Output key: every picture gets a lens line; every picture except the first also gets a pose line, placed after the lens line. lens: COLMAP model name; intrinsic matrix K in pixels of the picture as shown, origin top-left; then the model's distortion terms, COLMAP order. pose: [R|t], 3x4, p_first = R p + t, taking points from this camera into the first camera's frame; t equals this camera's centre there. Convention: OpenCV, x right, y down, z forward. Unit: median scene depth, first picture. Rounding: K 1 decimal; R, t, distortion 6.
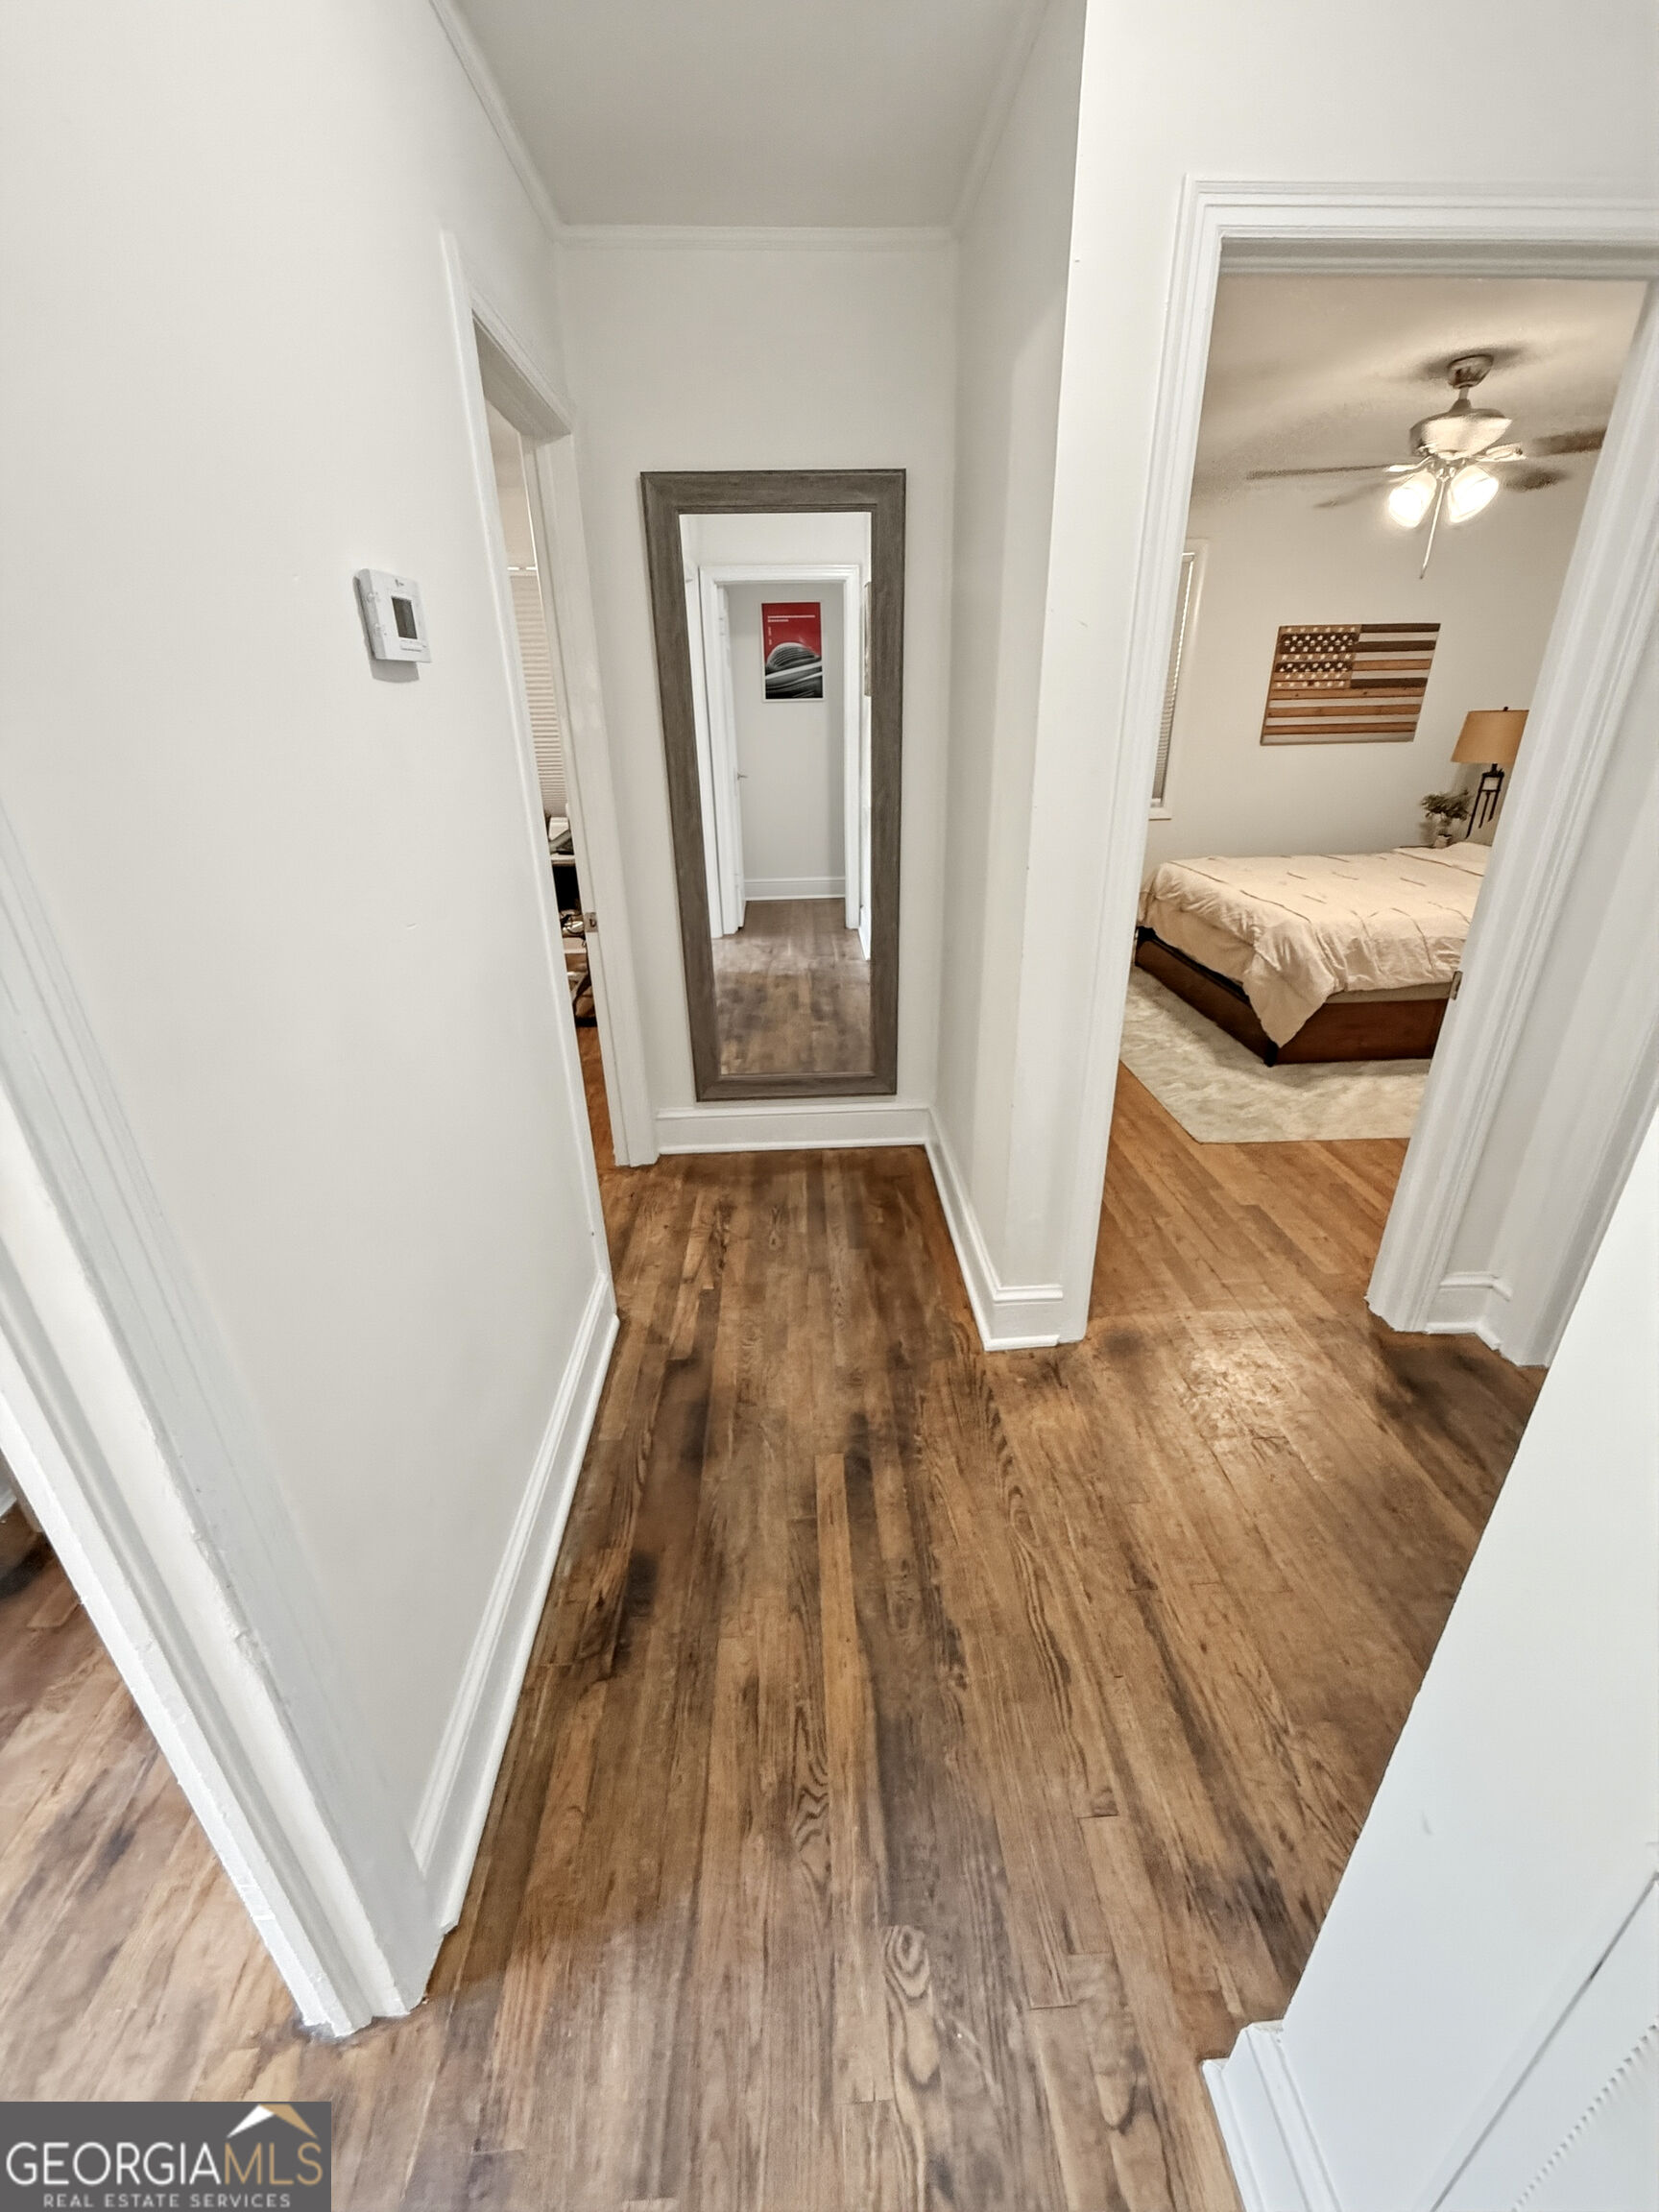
lens RADIAL K [[880.9, 0, 834.7], [0, 880.9, 1094.6], [0, 0, 1]] dist [-0.001262, 0.000013]
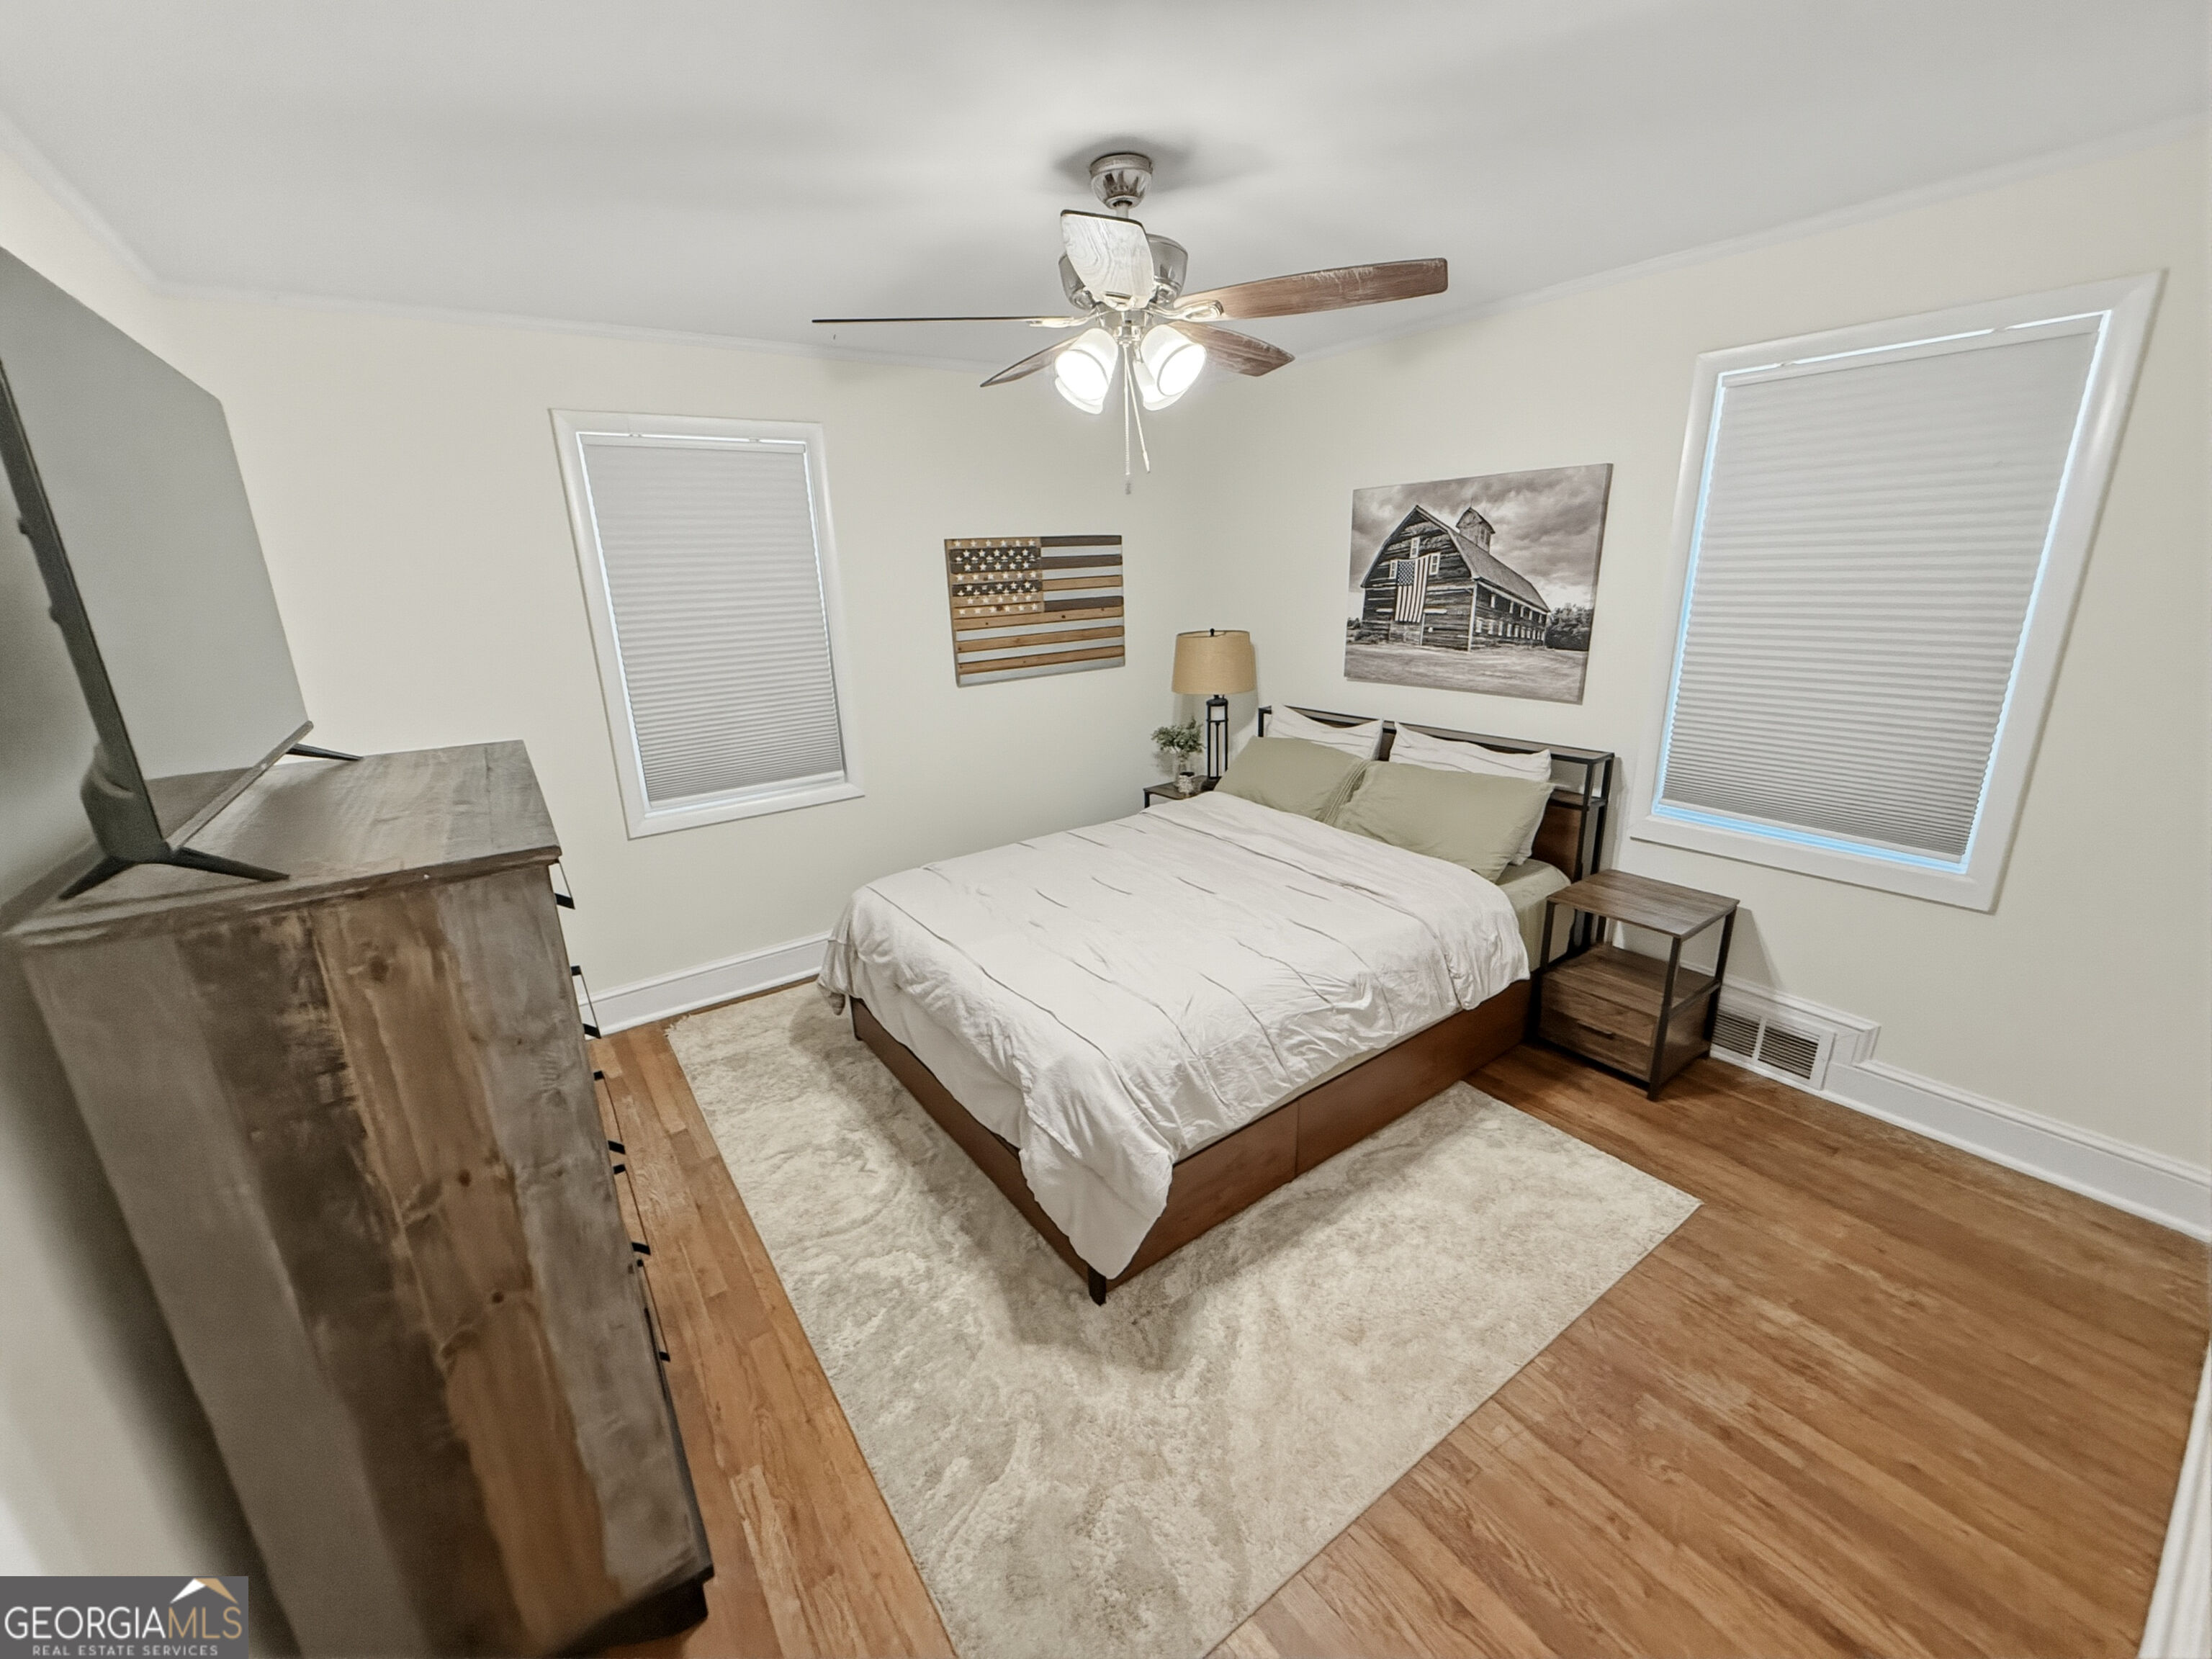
lens RADIAL K [[880.9, 0, 1102.0], [0, 880.9, 824.3], [0, 0, 1]] dist [-0.001262, 0.000013]
pose [[0.839254, -0.170673, 0.516259, 0.272766], [0.244100, 0.966669, -0.077243, -0.297862], [-0.485869, 0.190846, 0.852942, 0.492319]]
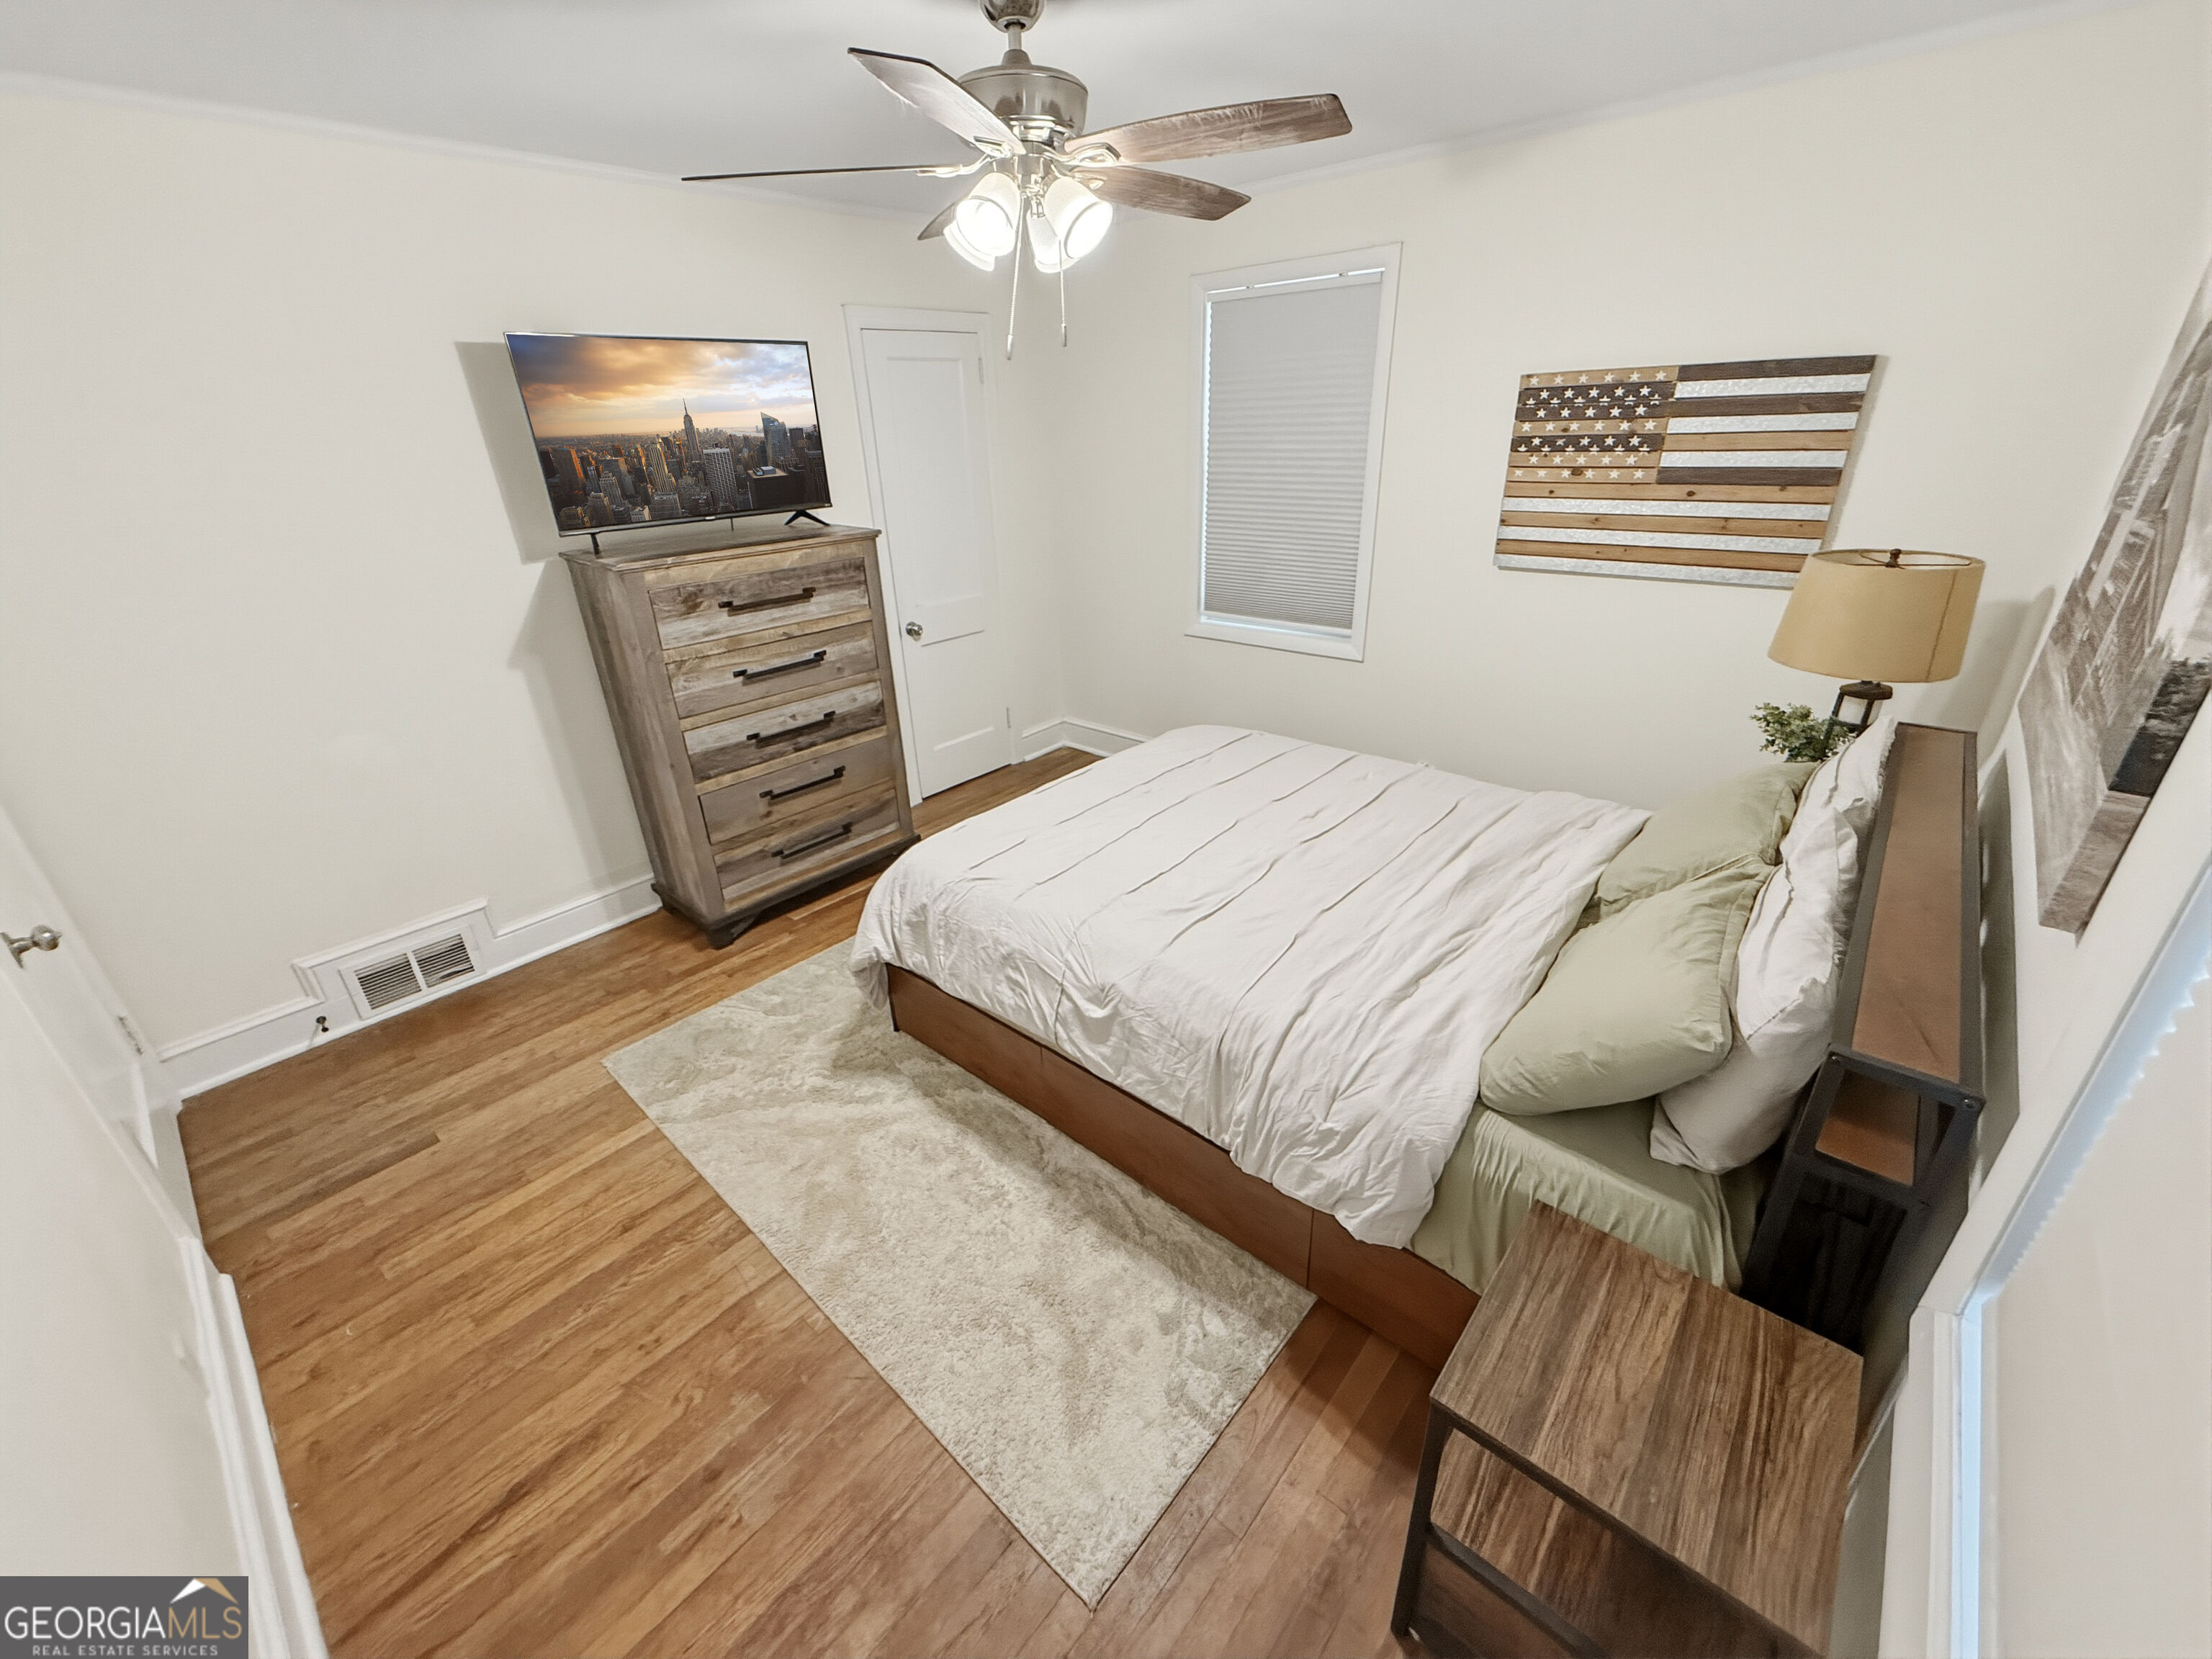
lens RADIAL K [[880.9, 0, 1095.9], [0, 880.9, 827.6], [0, 0, 1]] dist [-0.001262, 0.000013]
pose [[0.720713, 0.287120, -0.630979, 1.088538], [-0.263192, 0.955376, 0.134113, -0.356025], [0.641329, 0.069412, 0.764120, 0.562225]]
